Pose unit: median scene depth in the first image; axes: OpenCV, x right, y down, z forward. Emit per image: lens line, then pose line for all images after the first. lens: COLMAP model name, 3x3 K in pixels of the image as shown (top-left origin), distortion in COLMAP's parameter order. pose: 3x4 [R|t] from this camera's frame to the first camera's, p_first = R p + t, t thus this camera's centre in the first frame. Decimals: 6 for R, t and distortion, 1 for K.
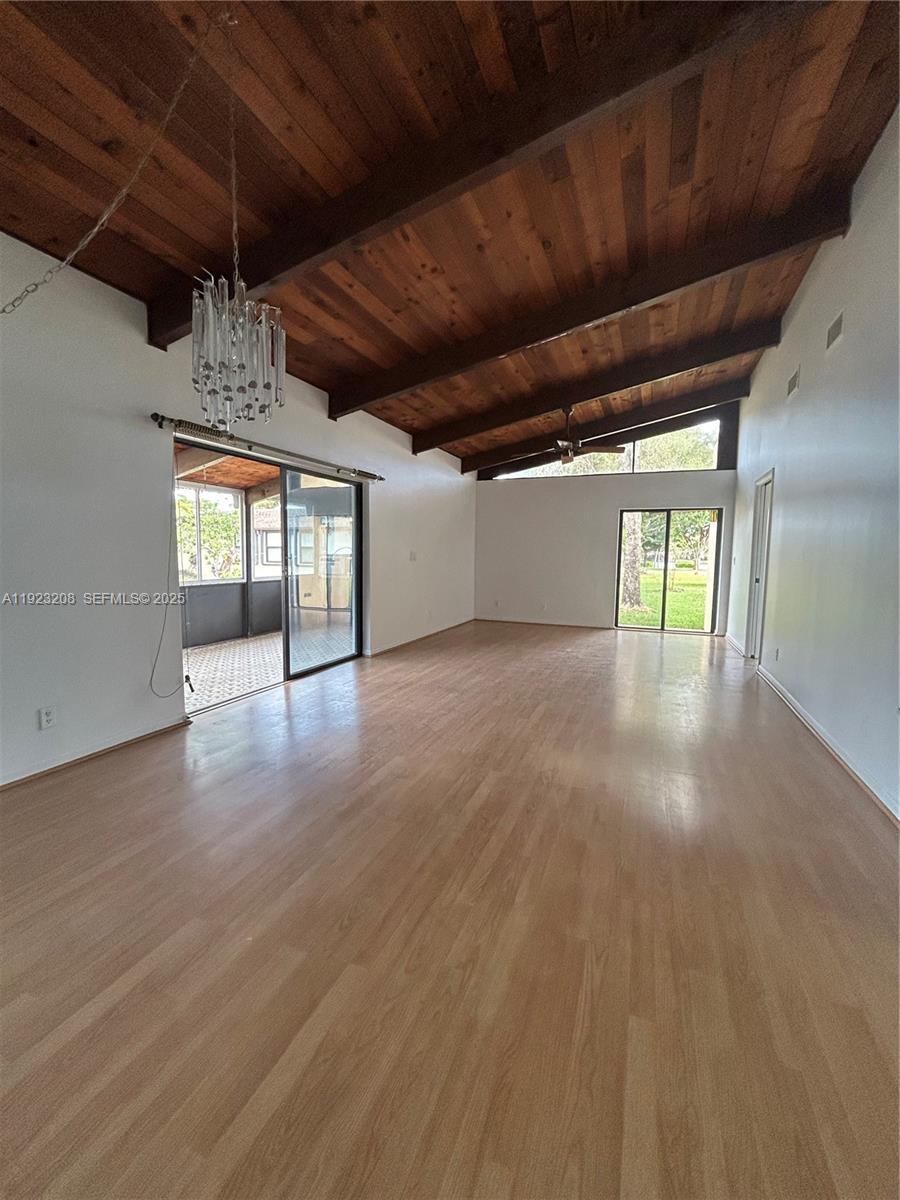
lens RADIAL K [[491.6, 0, 450.9], [0, 491.6, 598.9], [0, 0, 1]] dist [0.000773, 0.000749]
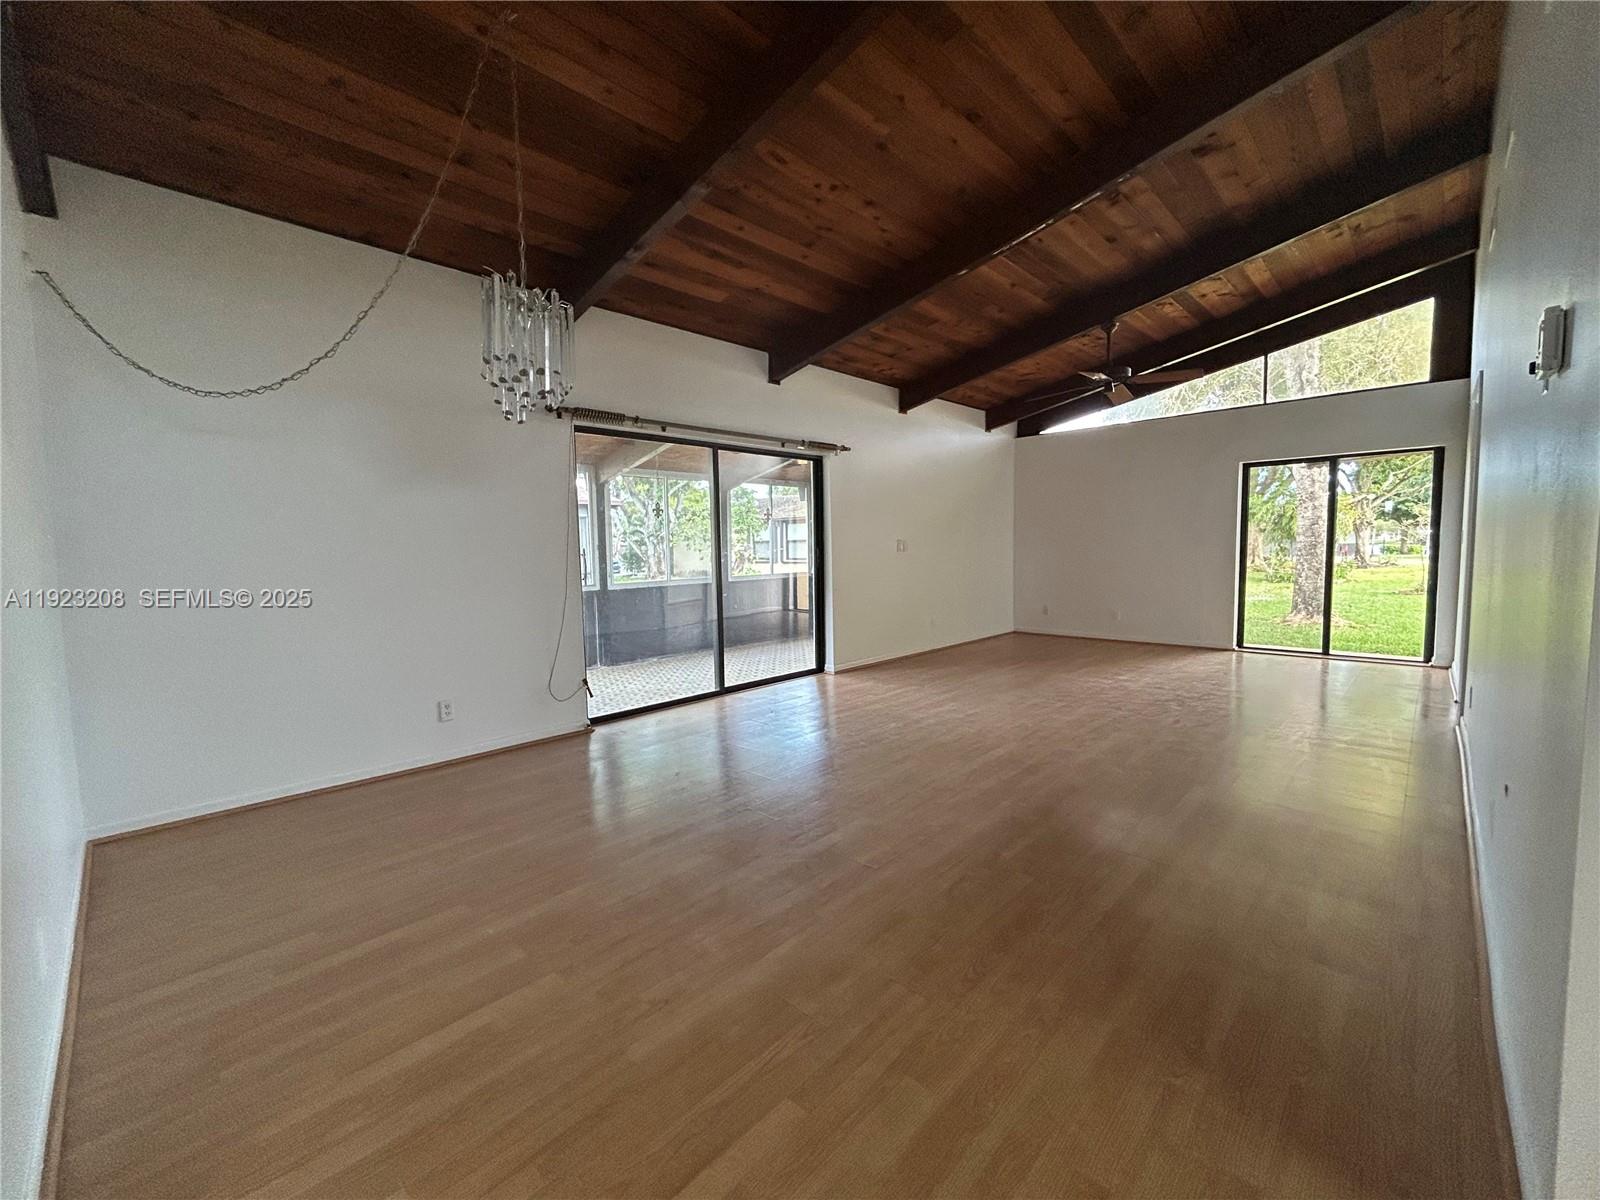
lens RADIAL K [[655.5, 0, 798.9], [0, 655.5, 595.6], [0, 0, 1]] dist [0.000773, 0.000749]
pose [[0.926220, -0.000604, -0.376983, 0.202238], [-0.005470, 0.999872, -0.015041, 0.008952], [0.376944, 0.015993, 0.926098, -0.001249]]
